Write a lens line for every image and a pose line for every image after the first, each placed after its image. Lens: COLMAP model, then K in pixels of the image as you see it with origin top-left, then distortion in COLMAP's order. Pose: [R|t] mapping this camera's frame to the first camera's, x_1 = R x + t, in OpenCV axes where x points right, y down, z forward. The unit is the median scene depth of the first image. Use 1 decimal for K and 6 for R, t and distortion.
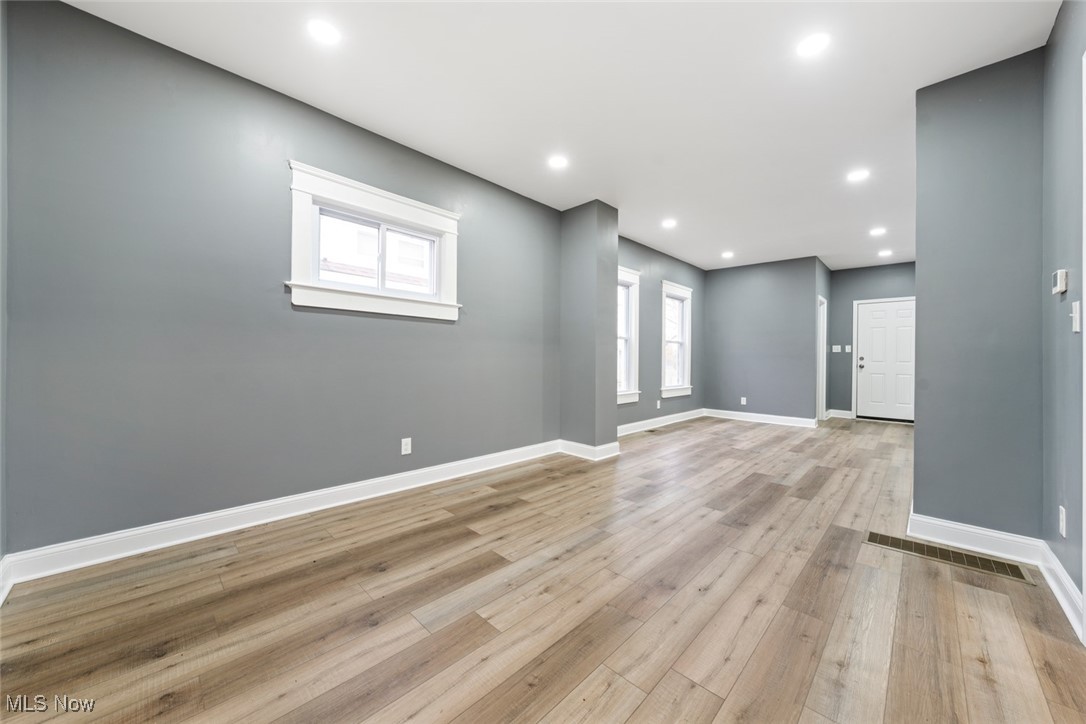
lens RADIAL K [[385.2, 0, 543.0], [0, 385.2, 362.0], [0, 0, 1]] dist [-0.000985, -0.000080]
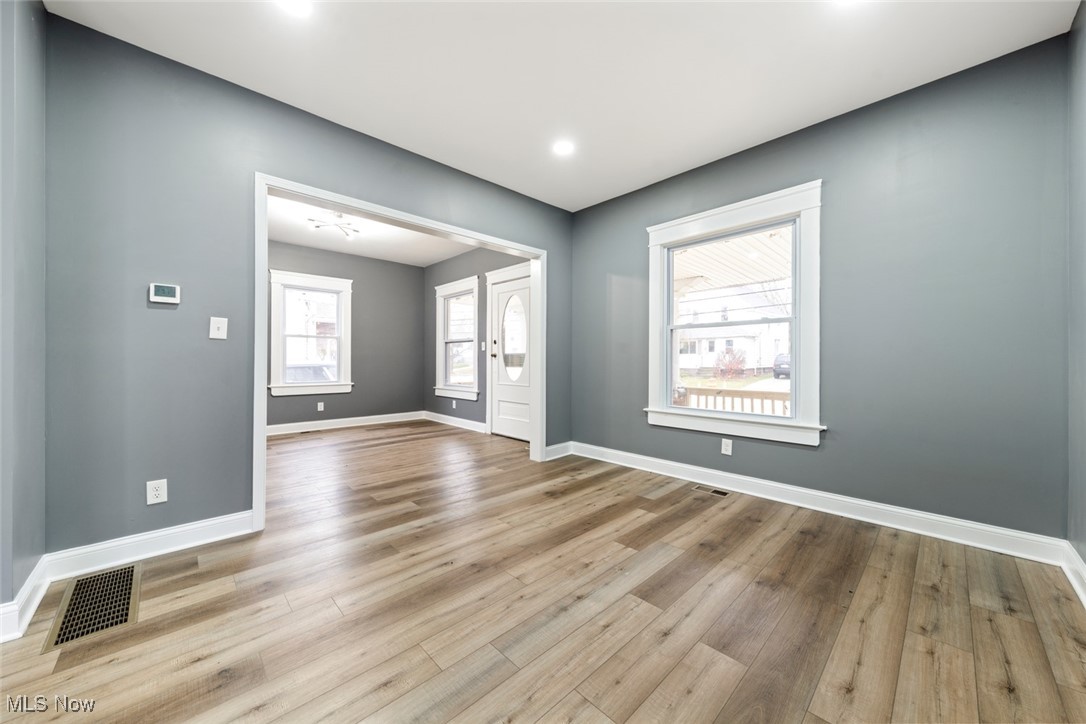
lens RADIAL K [[385.2, 0, 543.0], [0, 385.2, 362.0], [0, 0, 1]] dist [-0.000985, -0.000080]
pose [[-0.999386, -0.011118, 0.033215, 0.097160], [-0.010643, 0.999839, 0.014434, -0.019757], [-0.033370, 0.014071, -0.999344, 1.937042]]
